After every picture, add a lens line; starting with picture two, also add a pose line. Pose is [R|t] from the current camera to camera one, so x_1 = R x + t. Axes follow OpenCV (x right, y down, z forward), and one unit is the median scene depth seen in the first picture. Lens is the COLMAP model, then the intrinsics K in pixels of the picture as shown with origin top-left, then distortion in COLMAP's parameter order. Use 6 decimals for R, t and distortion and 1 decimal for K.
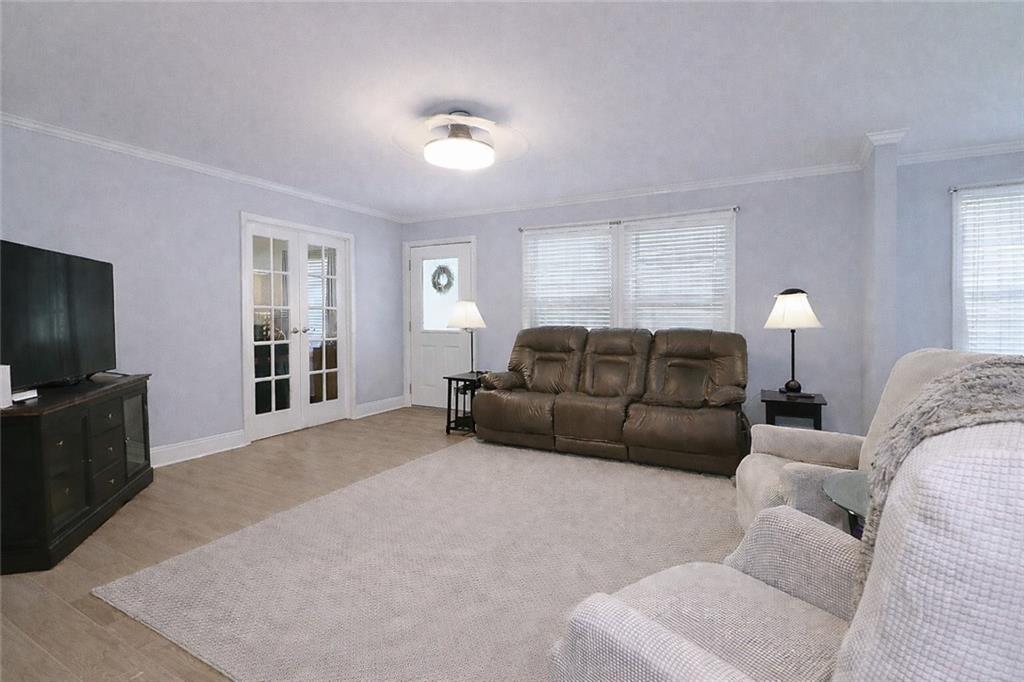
lens RADIAL K [[528.2, 0, 511.6], [0, 528.2, 327.7], [0, 0, 1]] dist [-0.001474, -0.000406]
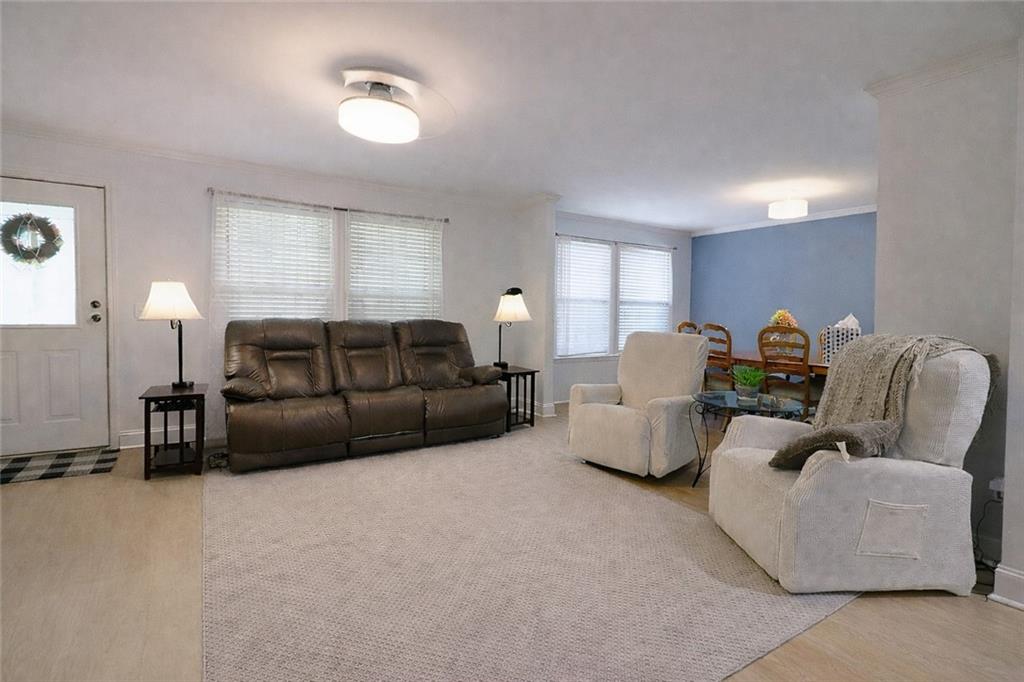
lens RADIAL K [[528.2, 0, 511.6], [0, 528.2, 327.7], [0, 0, 1]] dist [-0.001474, -0.000406]
pose [[0.441137, -0.017705, 0.897265, -0.531560], [0.000328, 0.999808, 0.019567, -0.004252], [-0.897440, -0.008337, 0.441058, 0.313994]]
